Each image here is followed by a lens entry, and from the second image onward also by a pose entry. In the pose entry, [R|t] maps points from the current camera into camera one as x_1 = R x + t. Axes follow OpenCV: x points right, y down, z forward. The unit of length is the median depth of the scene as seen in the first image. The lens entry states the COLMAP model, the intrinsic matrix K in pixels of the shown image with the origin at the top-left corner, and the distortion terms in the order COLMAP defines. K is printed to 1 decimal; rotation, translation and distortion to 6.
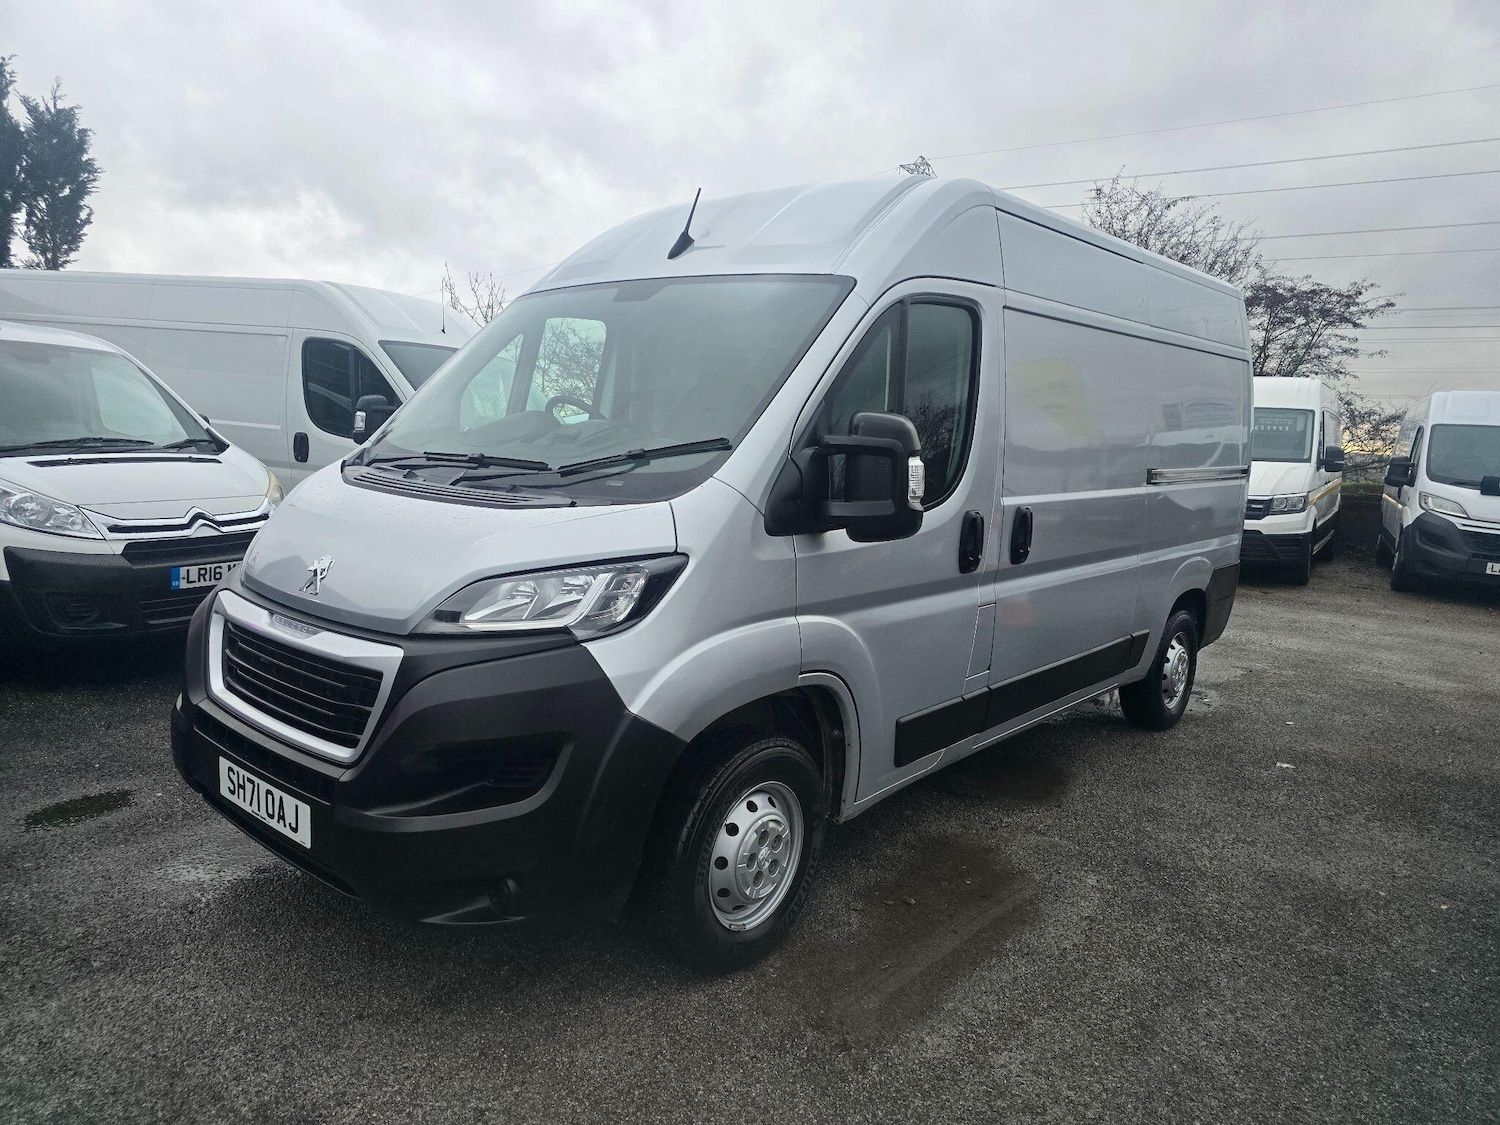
lens RADIAL K [[1005.0, 0, 750.0], [0, 1005.0, 562.5], [0, 0, 1]] dist [0.054669, -0.042556]
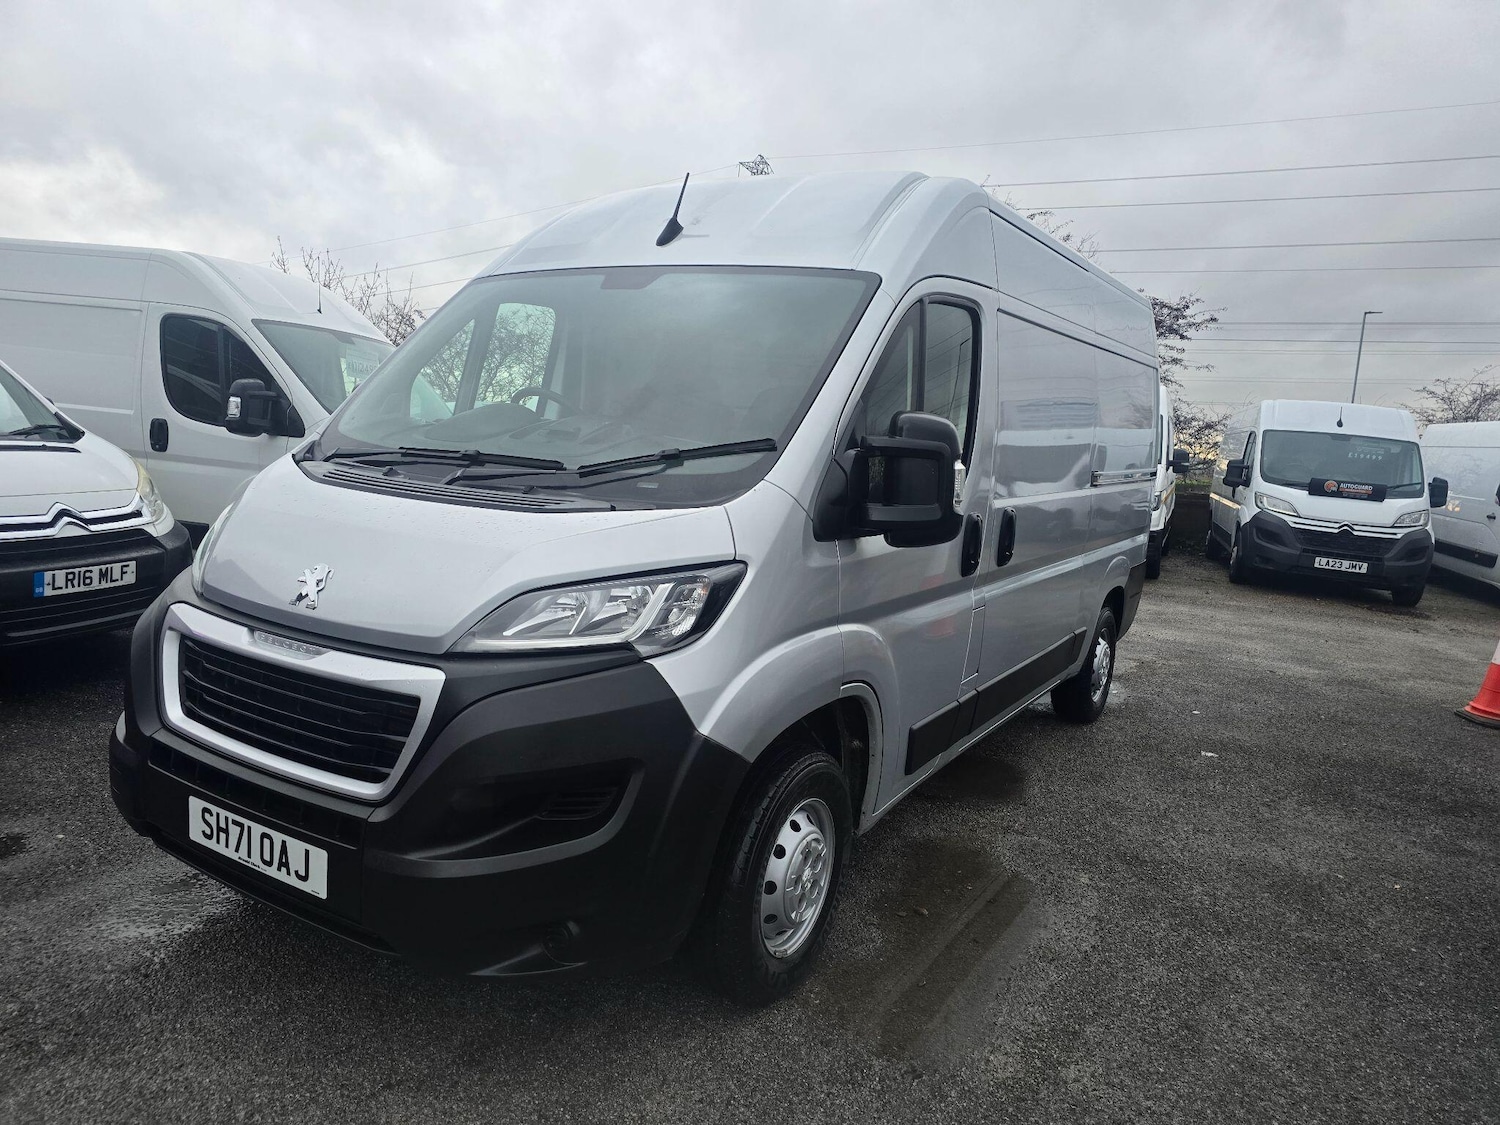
lens RADIAL K [[1005.0, 0, 750.0], [0, 1005.0, 562.5], [0, 0, 1]] dist [0.054669, -0.042556]
pose [[0.987306, -0.004480, 0.158769, -0.154597], [0.003509, 0.999973, 0.006394, -0.010423], [-0.158793, -0.005755, 0.987295, 0.055386]]
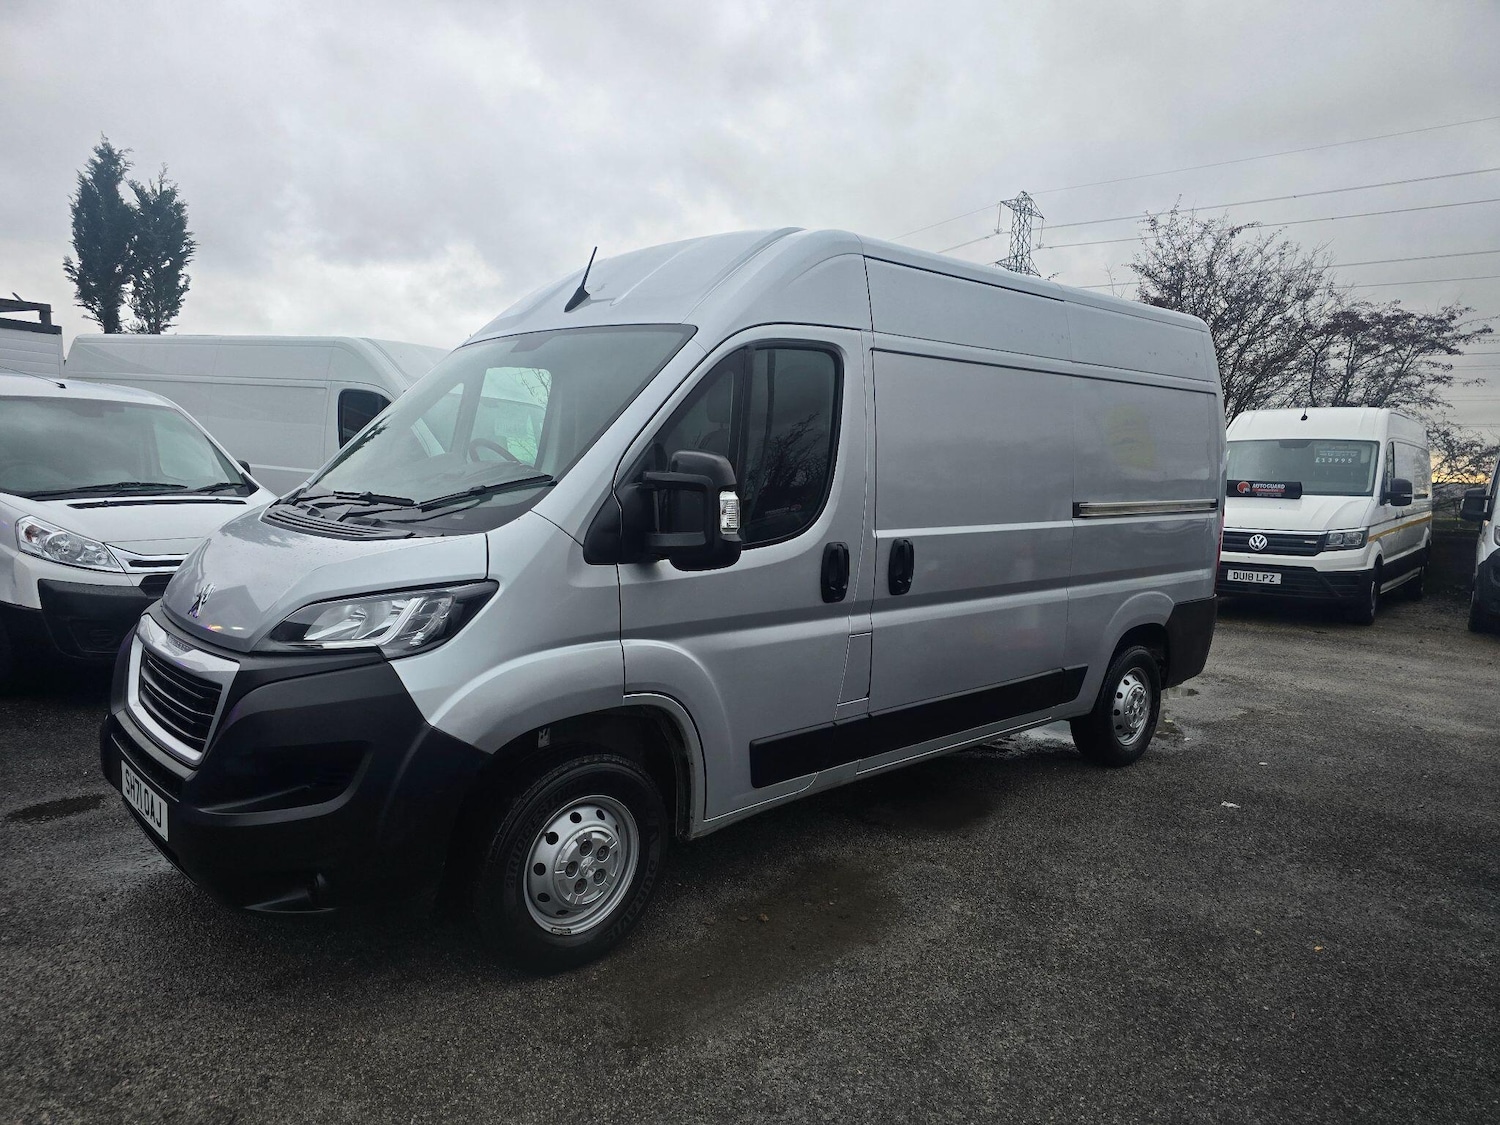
lens RADIAL K [[1005.3, 0, 733.6], [0, 1005.3, 561.7], [0, 0, 1]] dist [0.048352, -0.036145]
pose [[0.992878, -0.000833, -0.119135, 0.241022], [-0.003884, 0.999218, -0.039356, 0.009721], [0.119075, 0.039538, 0.992098, -0.044019]]
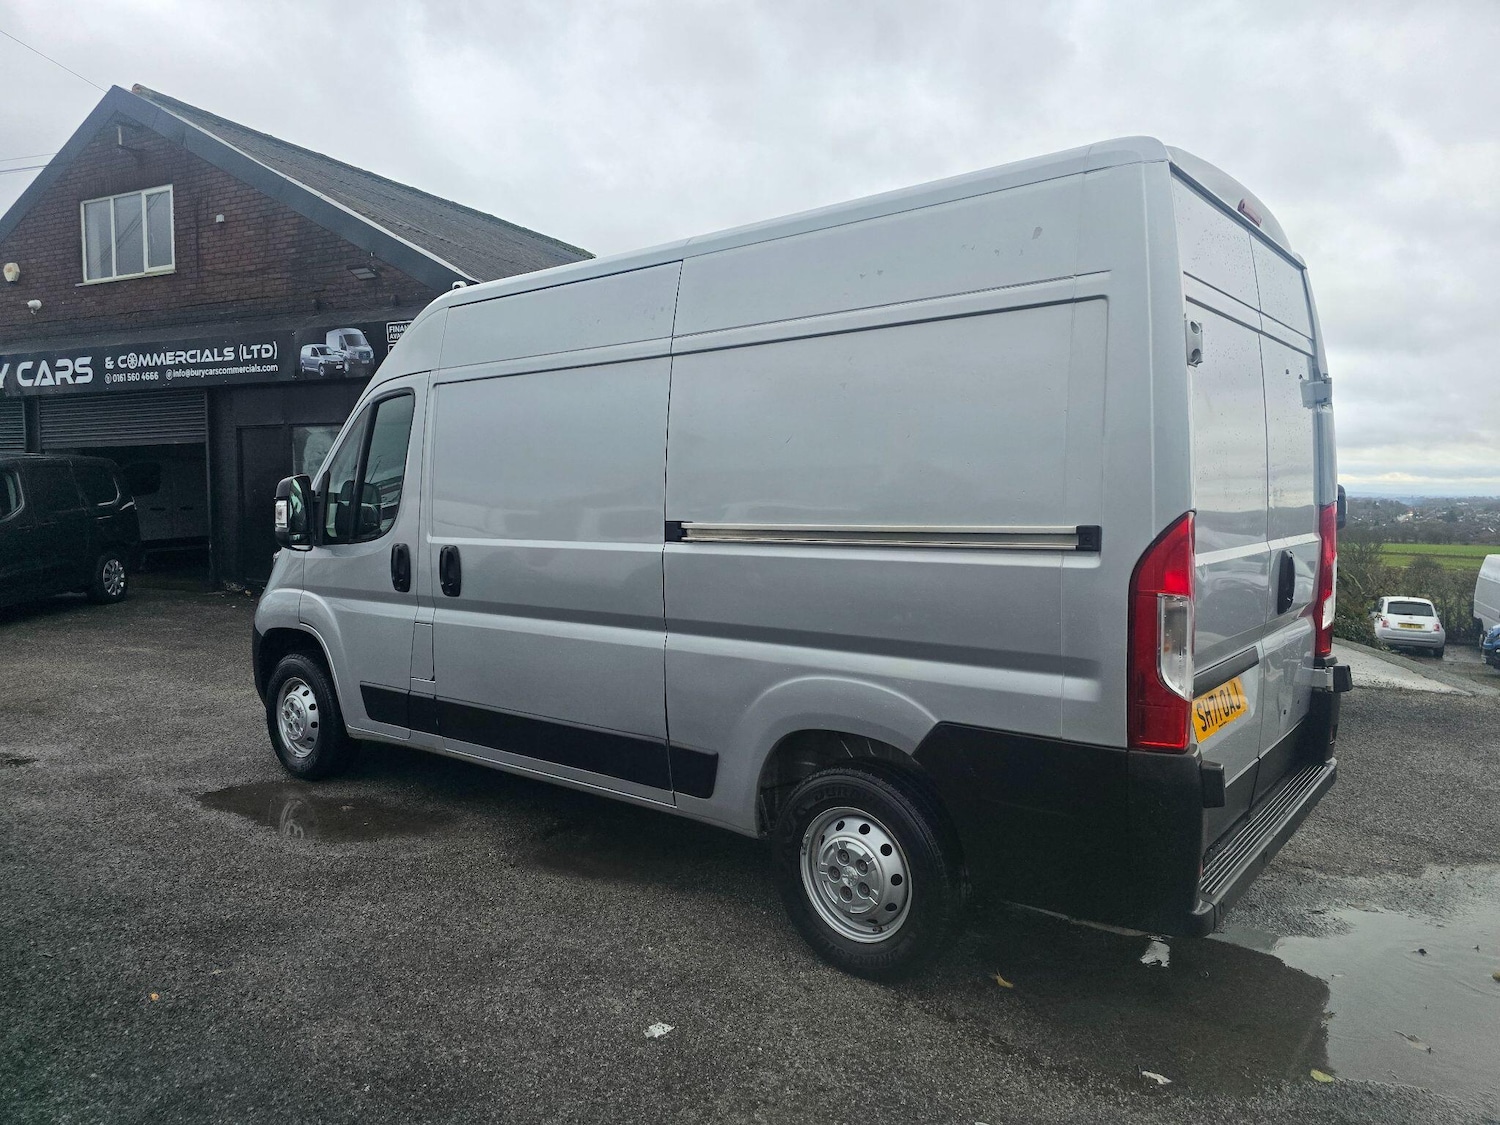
lens RADIAL K [[1000.9, 0, 748.3], [0, 1000.9, 550.7], [0, 0, 1]] dist [0.055273, -0.045248]
pose [[0.029511, 0.009530, -0.999519, 1.549342], [-0.136426, 0.990636, 0.005417, -0.112084], [0.990211, 0.136200, 0.030535, 1.411885]]
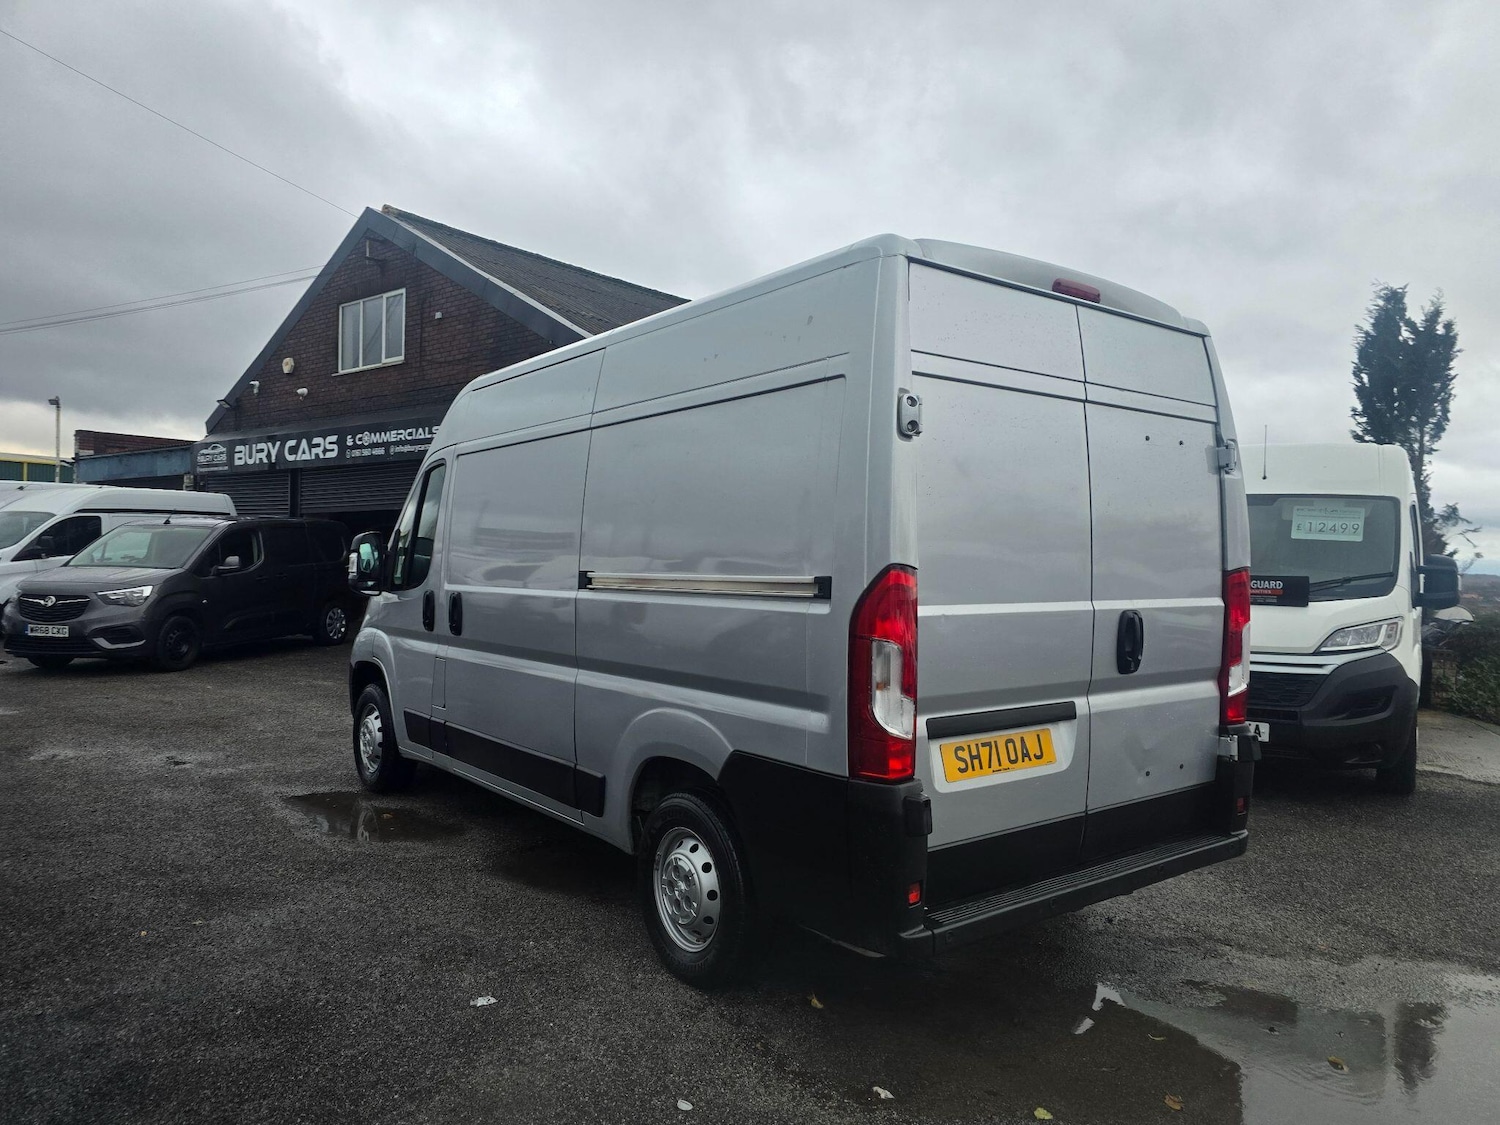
lens RADIAL K [[1005.0, 0, 750.0], [0, 1005.0, 562.5], [0, 0, 1]] dist [0.054669, -0.042556]
pose [[-0.201008, -0.049598, -0.978333, 1.643589], [-0.162557, 0.986559, -0.016616, -0.147928], [0.966008, 0.155695, -0.206369, 1.791137]]
